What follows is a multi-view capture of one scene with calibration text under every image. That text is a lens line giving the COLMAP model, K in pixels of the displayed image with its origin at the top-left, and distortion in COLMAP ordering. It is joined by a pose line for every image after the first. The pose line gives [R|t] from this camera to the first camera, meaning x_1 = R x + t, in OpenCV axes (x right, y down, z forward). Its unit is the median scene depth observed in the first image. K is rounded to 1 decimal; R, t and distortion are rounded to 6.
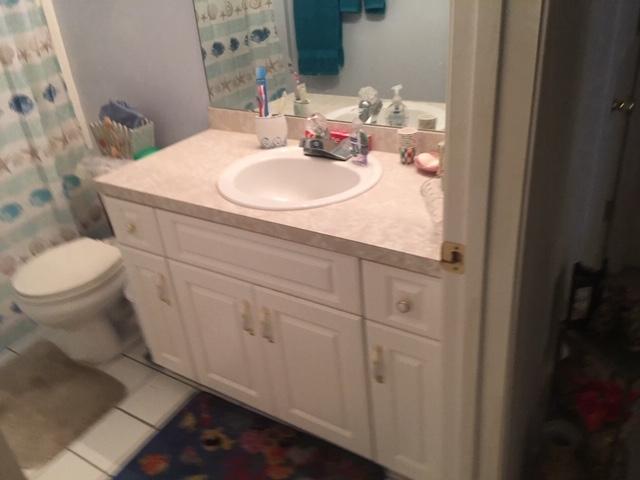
lens RADIAL K [[546.7, 0, 320.0], [0, 546.7, 240.0], [0, 0, 1]] dist [0.004095, -0.002463]
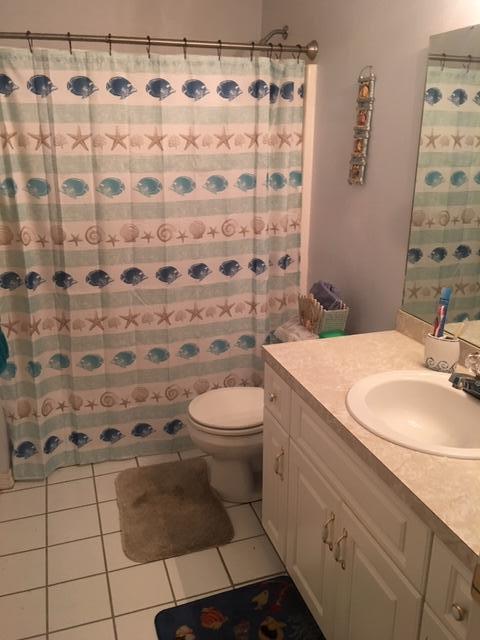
lens RADIAL K [[537.9, 0, 240.0], [0, 537.9, 320.0], [0, 0, 1]] dist [0.022037, 0.002672]
pose [[0.772625, 0.272988, -0.573174, 0.138882], [-0.359676, 0.932182, -0.040861, -0.078011], [0.523148, 0.237727, 0.818414, 0.042276]]
